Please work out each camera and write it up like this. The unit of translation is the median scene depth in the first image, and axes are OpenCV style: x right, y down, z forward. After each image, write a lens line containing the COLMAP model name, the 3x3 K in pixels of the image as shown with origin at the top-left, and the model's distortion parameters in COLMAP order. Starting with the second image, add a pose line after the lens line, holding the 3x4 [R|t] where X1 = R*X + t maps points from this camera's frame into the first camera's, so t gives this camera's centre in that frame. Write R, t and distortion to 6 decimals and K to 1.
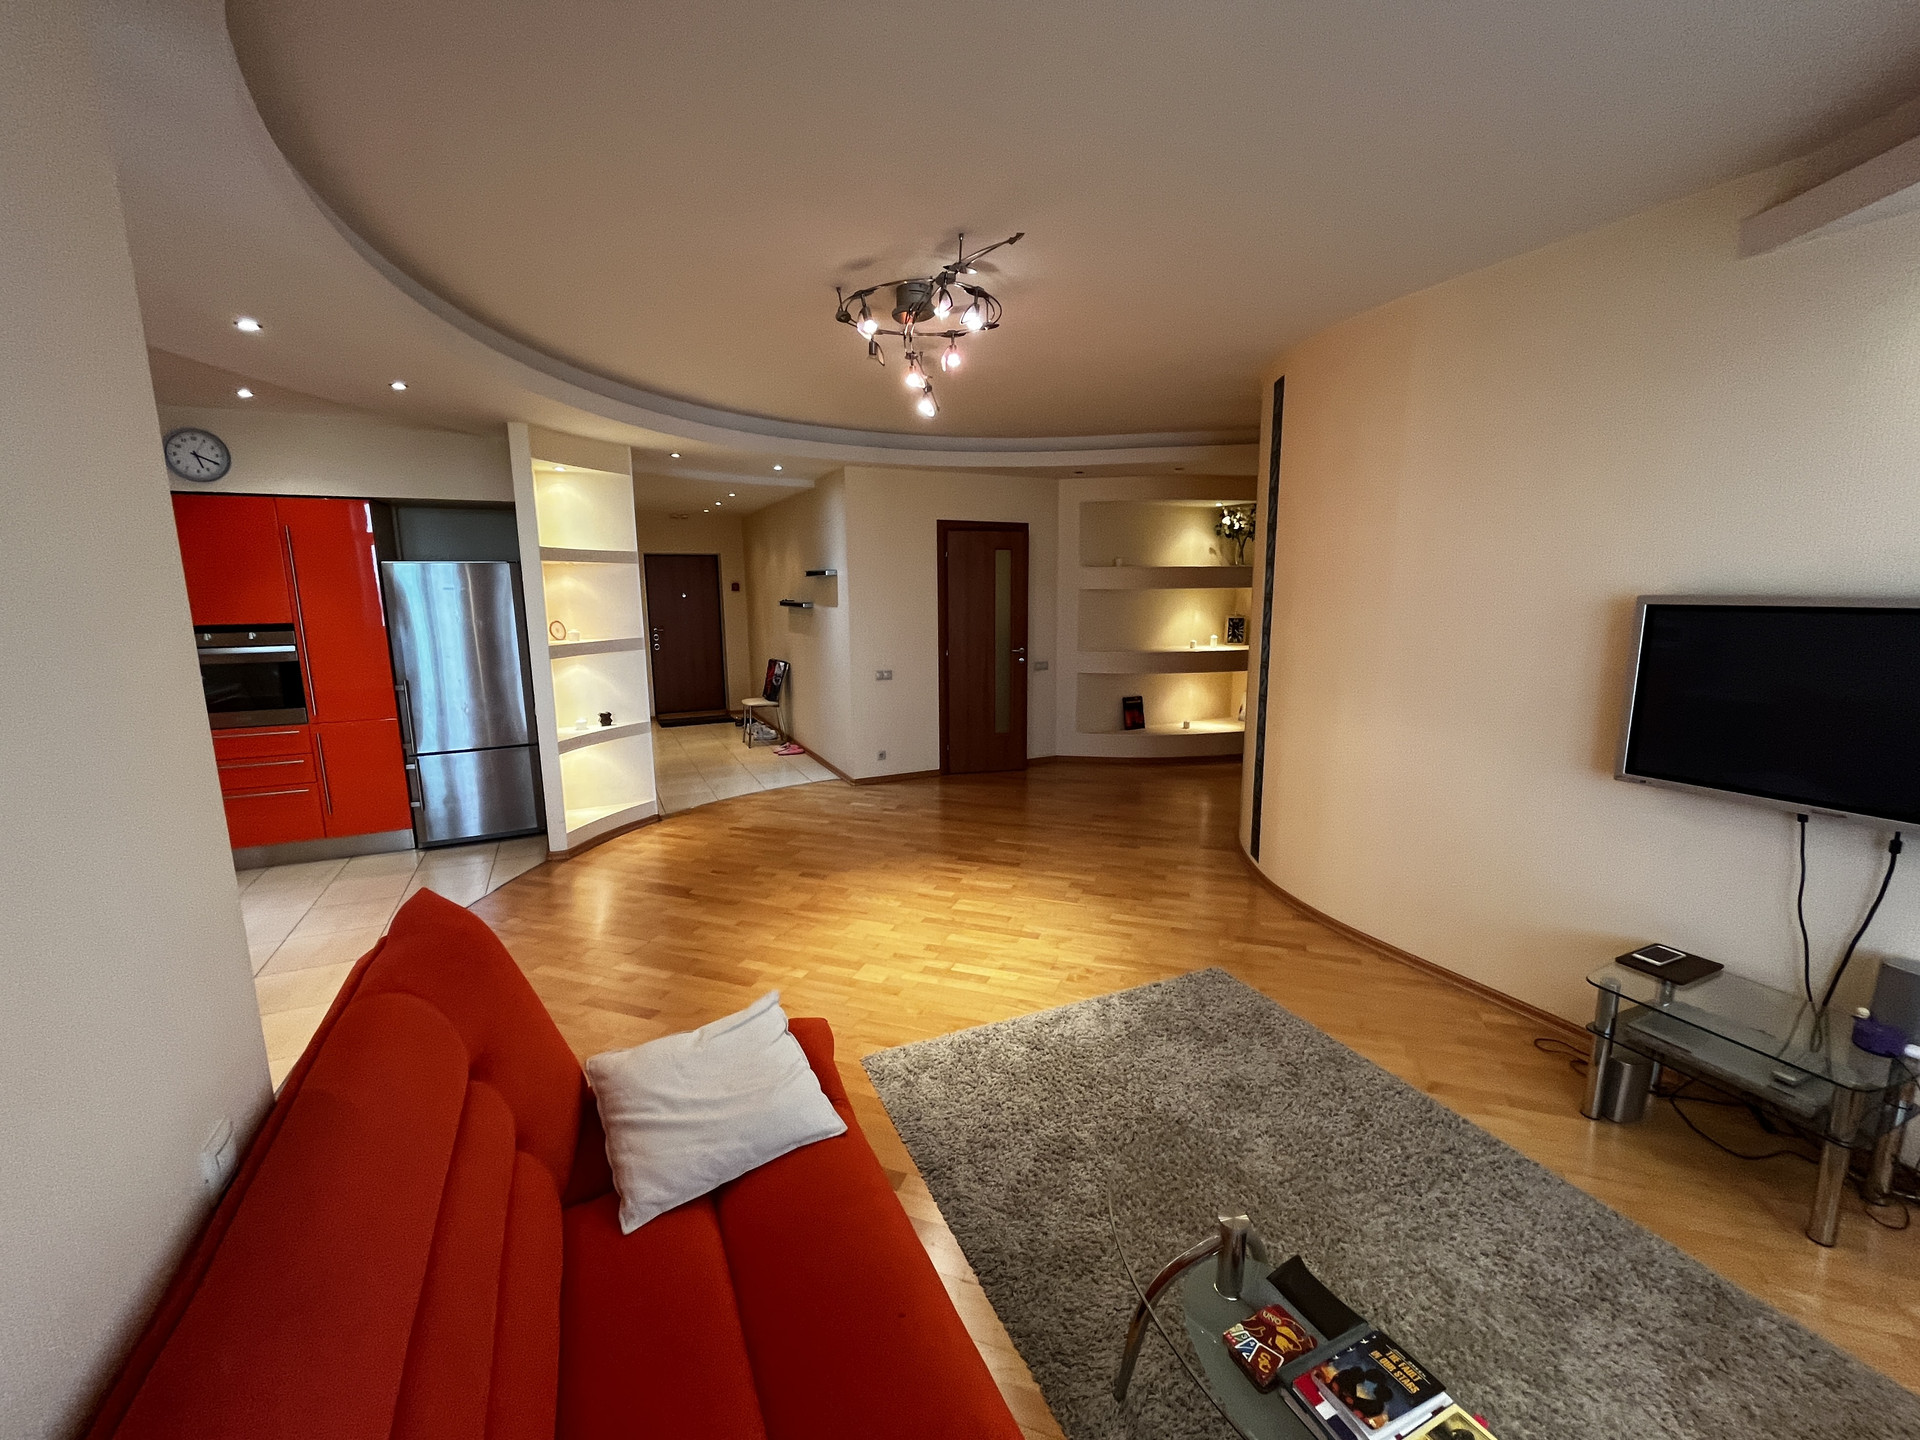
lens RADIAL K [[790.8, 0, 956.4], [0, 790.8, 721.0], [0, 0, 1]] dist [-0.000570, 0.000476]
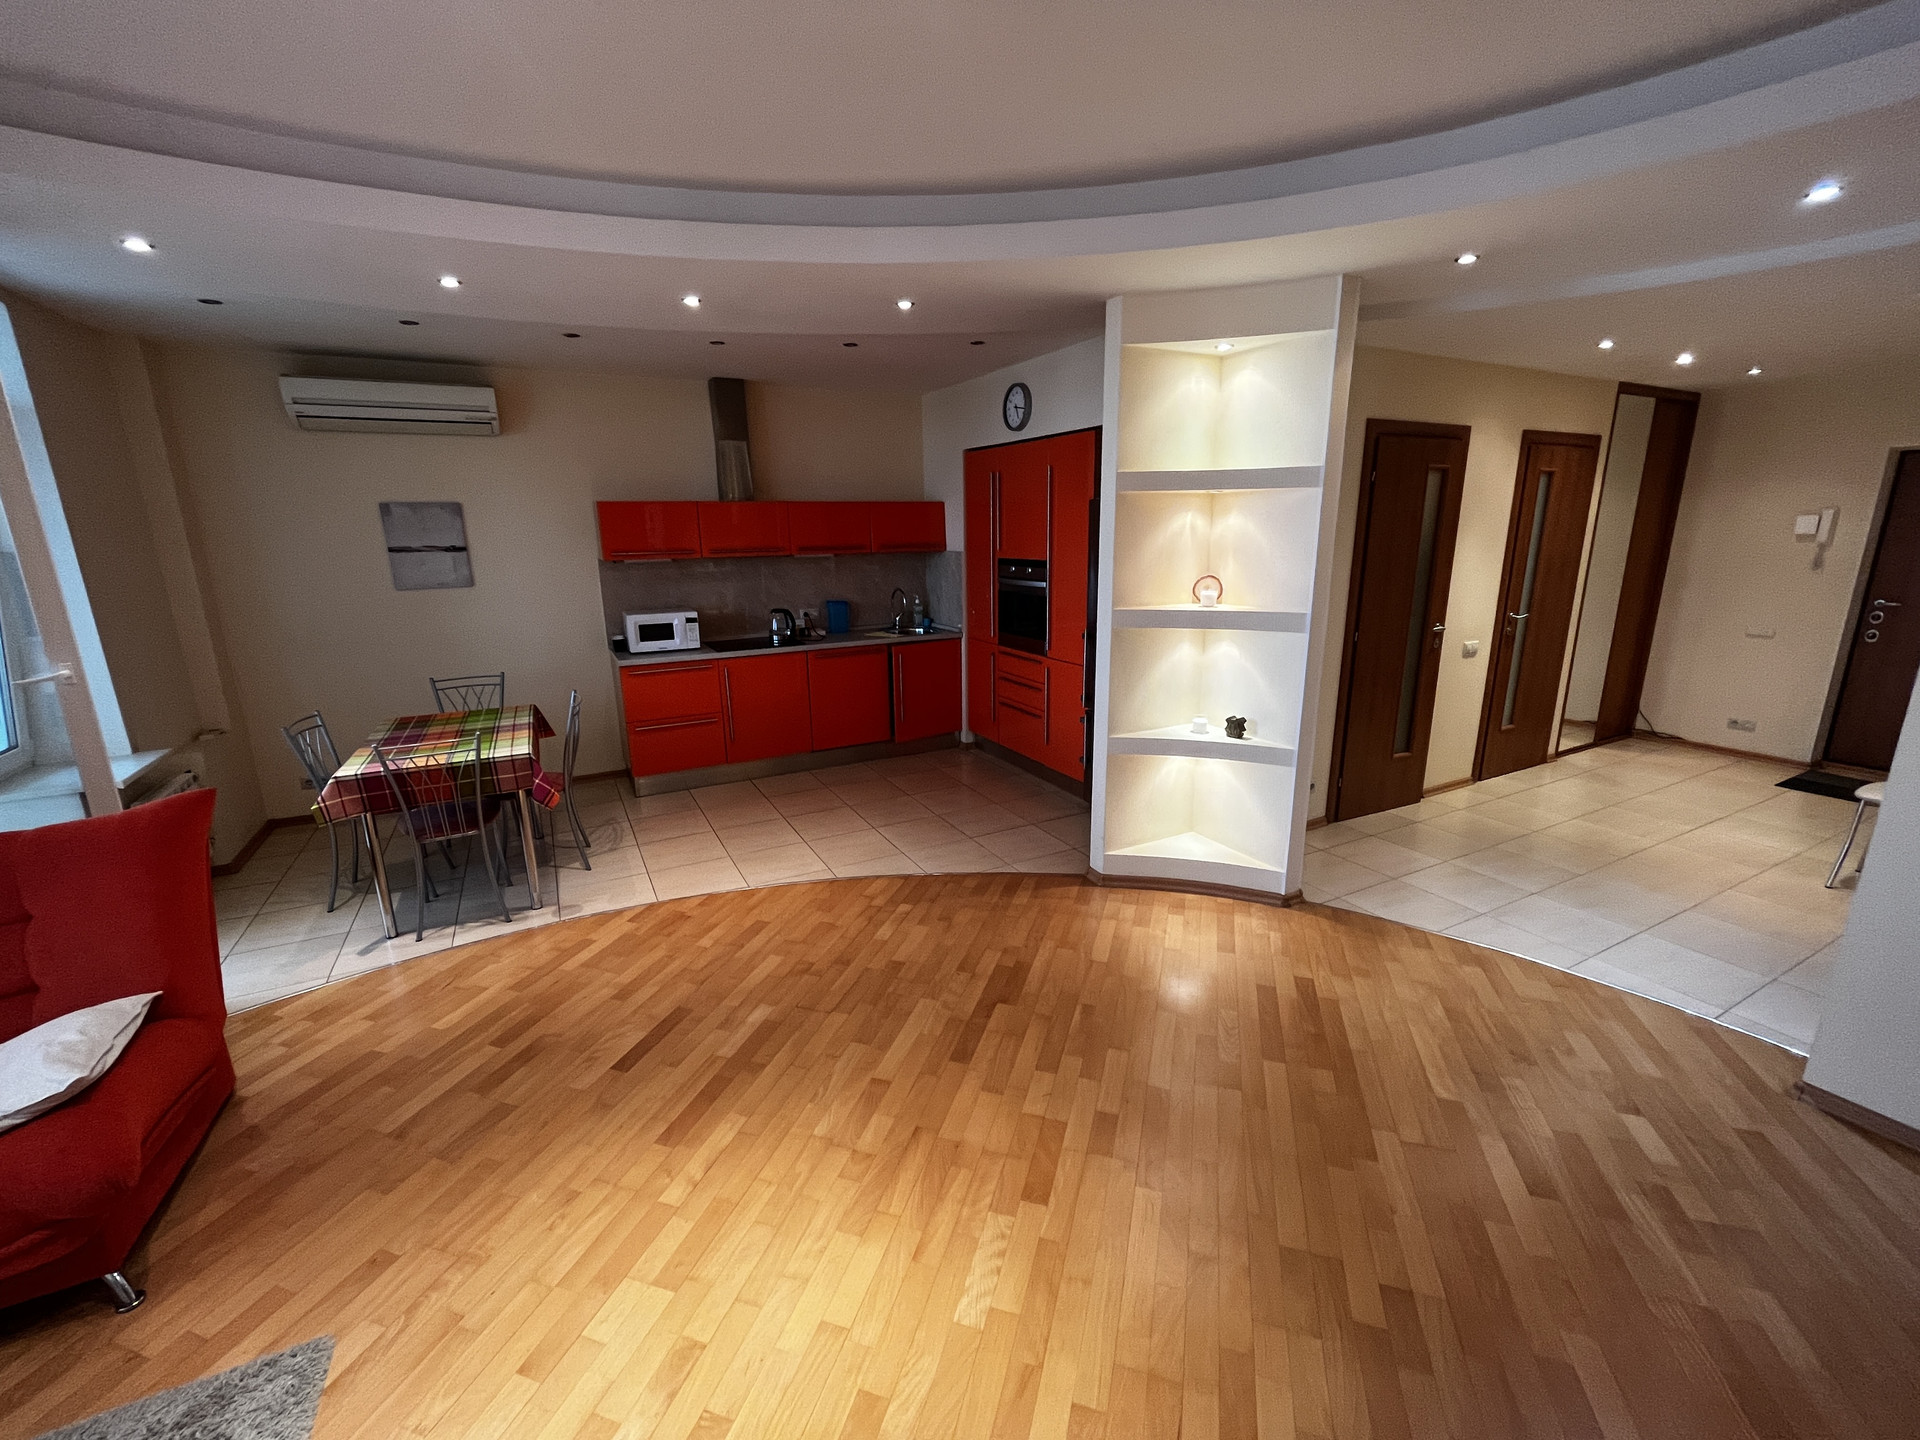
lens RADIAL K [[790.8, 0, 956.4], [0, 790.8, 721.0], [0, 0, 1]] dist [-0.000570, 0.000476]
pose [[0.036898, 0.249450, -0.967685, 0.210950], [-0.153674, 0.958242, 0.241156, -0.143538], [0.987432, 0.139810, 0.073691, 0.774010]]
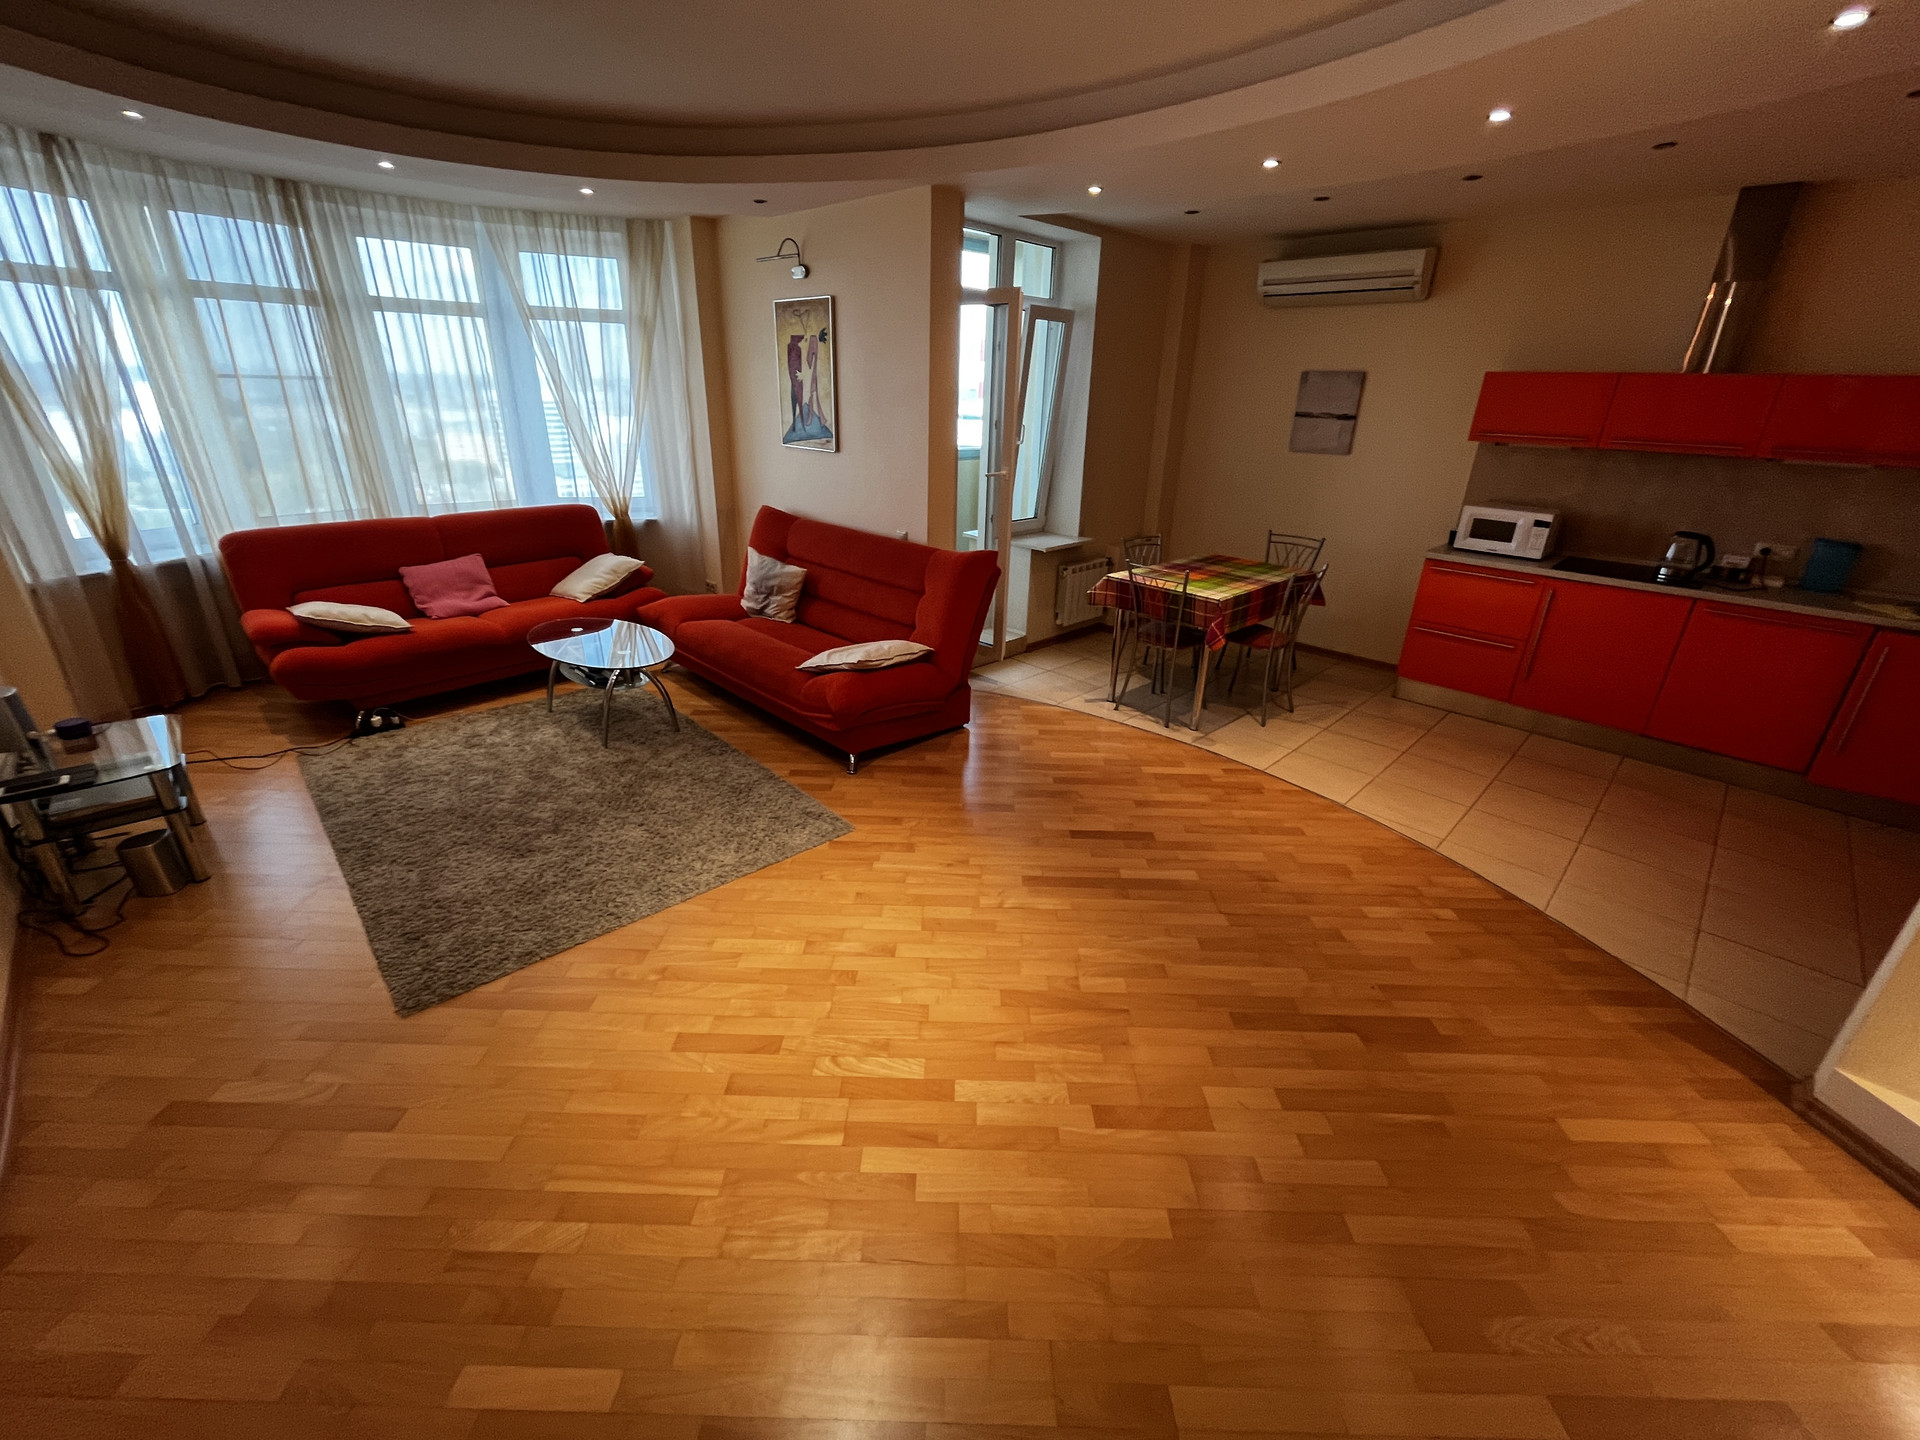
lens RADIAL K [[790.8, 0, 956.4], [0, 790.8, 721.0], [0, 0, 1]] dist [-0.000570, 0.000476]
pose [[-0.943865, 0.113942, -0.310059, 0.047445], [-0.072946, 0.843563, 0.532053, -0.196116], [0.322178, 0.524803, -0.787898, 1.072055]]
